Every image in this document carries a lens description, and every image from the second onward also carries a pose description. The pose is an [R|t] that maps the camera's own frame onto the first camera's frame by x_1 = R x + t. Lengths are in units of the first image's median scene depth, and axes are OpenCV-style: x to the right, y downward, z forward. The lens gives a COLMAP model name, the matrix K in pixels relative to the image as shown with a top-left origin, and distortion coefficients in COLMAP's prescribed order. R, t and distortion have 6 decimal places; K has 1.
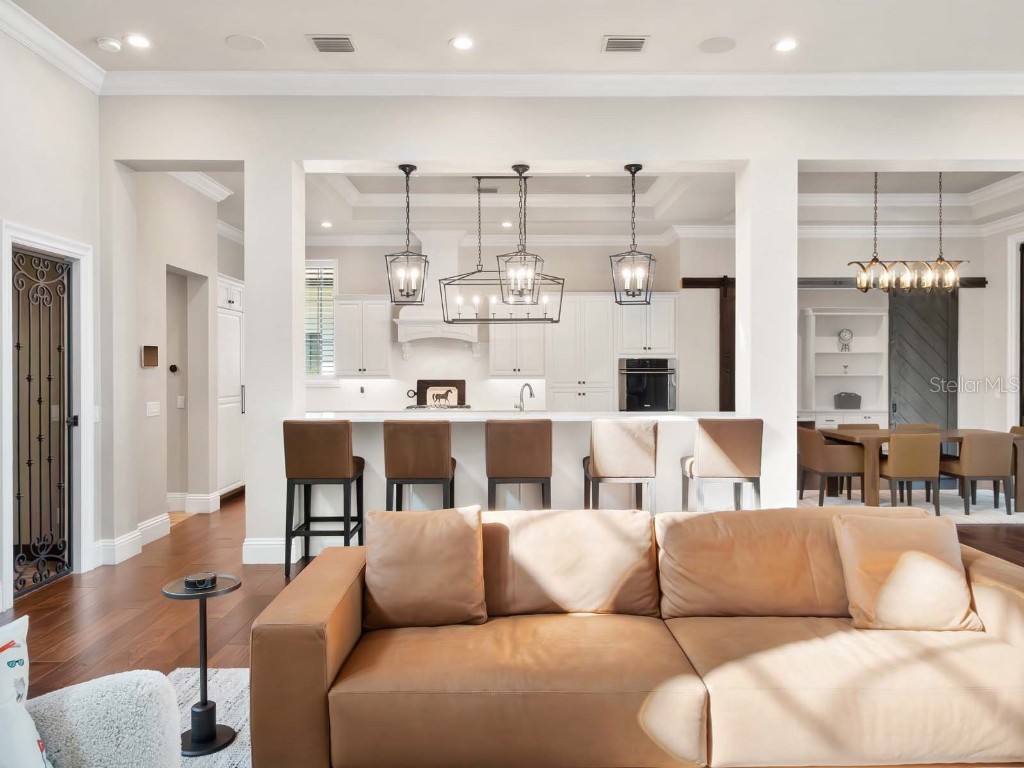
lens RADIAL K [[724.8, 0, 509.8], [0, 724.8, 376.2], [0, 0, 1]] dist [0.013618, 0.004960]
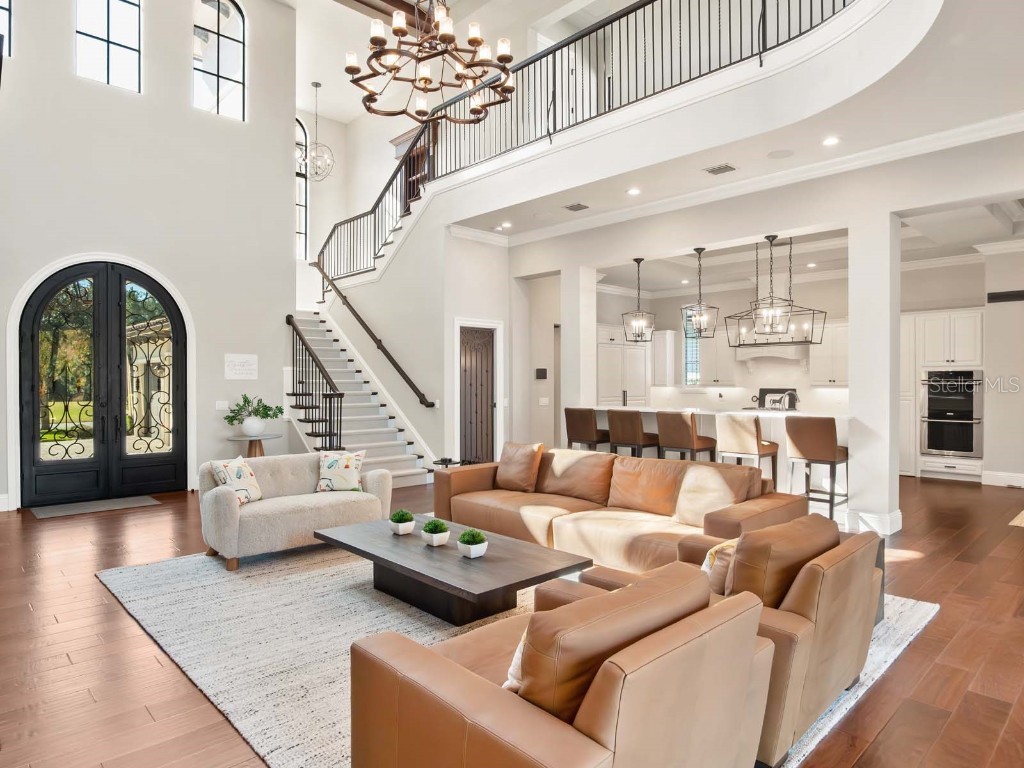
lens RADIAL K [[626.0, 0, 512.2], [0, 626.0, 385.3], [0, 0, 1]] dist [-0.013822, 0.002024]
pose [[0.689280, 0.004255, -0.724483, 0.412206], [-0.005929, 0.999982, 0.000232, 0.001921], [0.724471, 0.004135, 0.689293, -0.117575]]
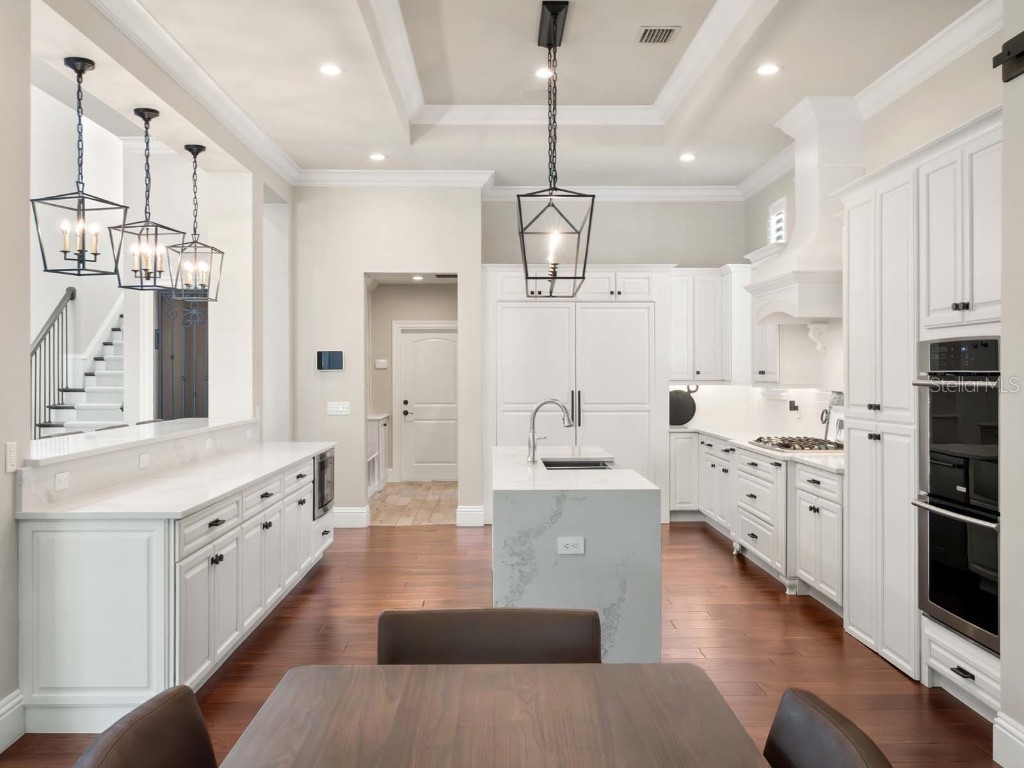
lens RADIAL K [[916.2, 0, 513.1], [0, 916.2, 384.5], [0, 0, 1]] dist [0.002213, -0.000535]
pose [[0.028948, 0.015565, -0.999460, 0.582585], [-0.008021, 0.999850, 0.015338, -0.009138], [0.999549, 0.007573, 0.029069, 0.795087]]
